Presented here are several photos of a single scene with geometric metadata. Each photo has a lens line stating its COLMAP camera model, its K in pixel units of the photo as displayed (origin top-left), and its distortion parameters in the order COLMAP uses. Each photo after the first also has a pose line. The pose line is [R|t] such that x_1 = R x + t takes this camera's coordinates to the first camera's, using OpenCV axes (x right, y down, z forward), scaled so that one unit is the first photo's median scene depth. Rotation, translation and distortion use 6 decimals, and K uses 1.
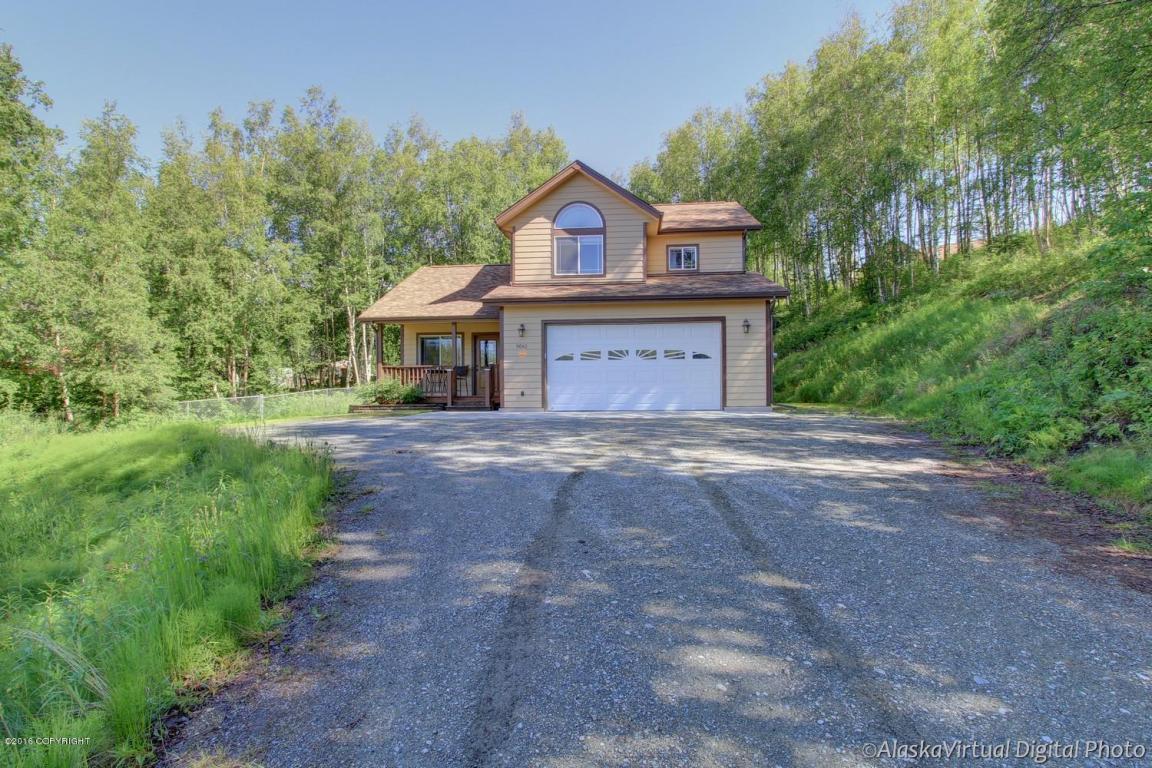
lens RADIAL K [[532.2, 0, 576.9], [0, 532.2, 390.3], [0, 0, 1]] dist [-0.018110, 0.002189]
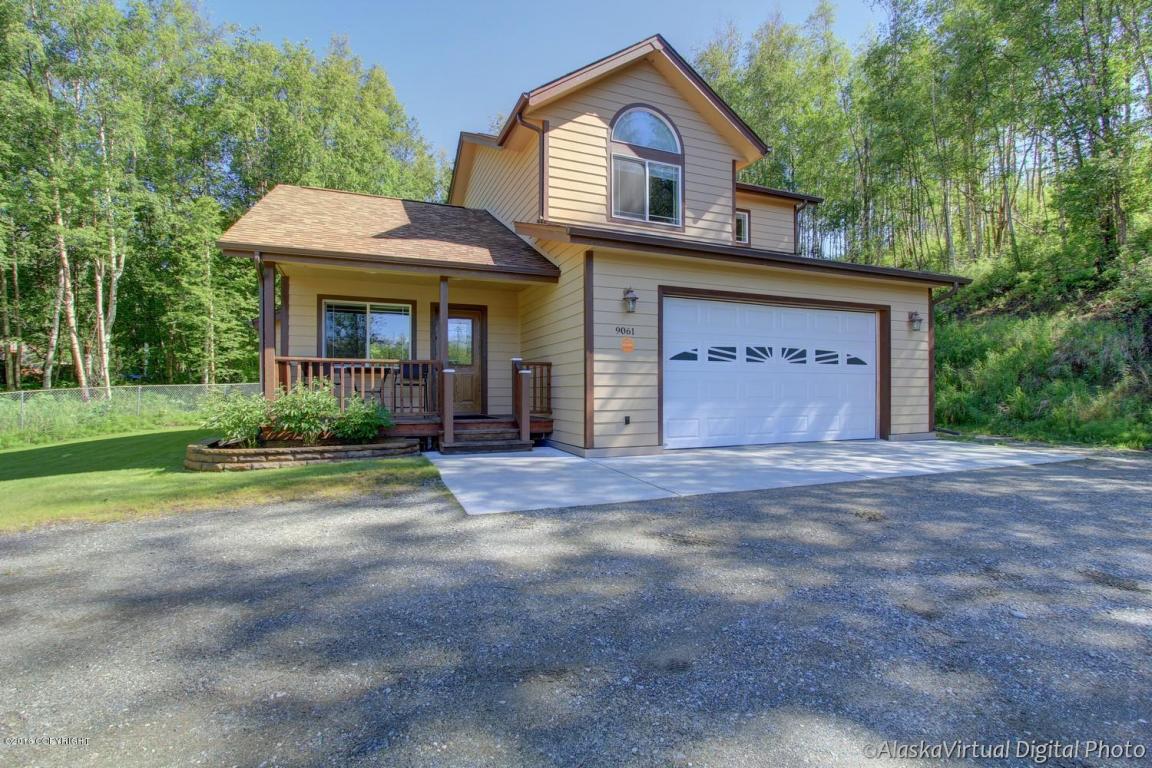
lens RADIAL K [[499.8, 0, 580.0], [0, 499.8, 385.0], [0, 0, 1]] dist [-0.008073, -0.000334]
pose [[0.895757, 0.011766, 0.444388, -0.326279], [-0.010856, 0.999931, -0.004593, -0.023270], [-0.444412, -0.000710, 0.895822, 0.514073]]
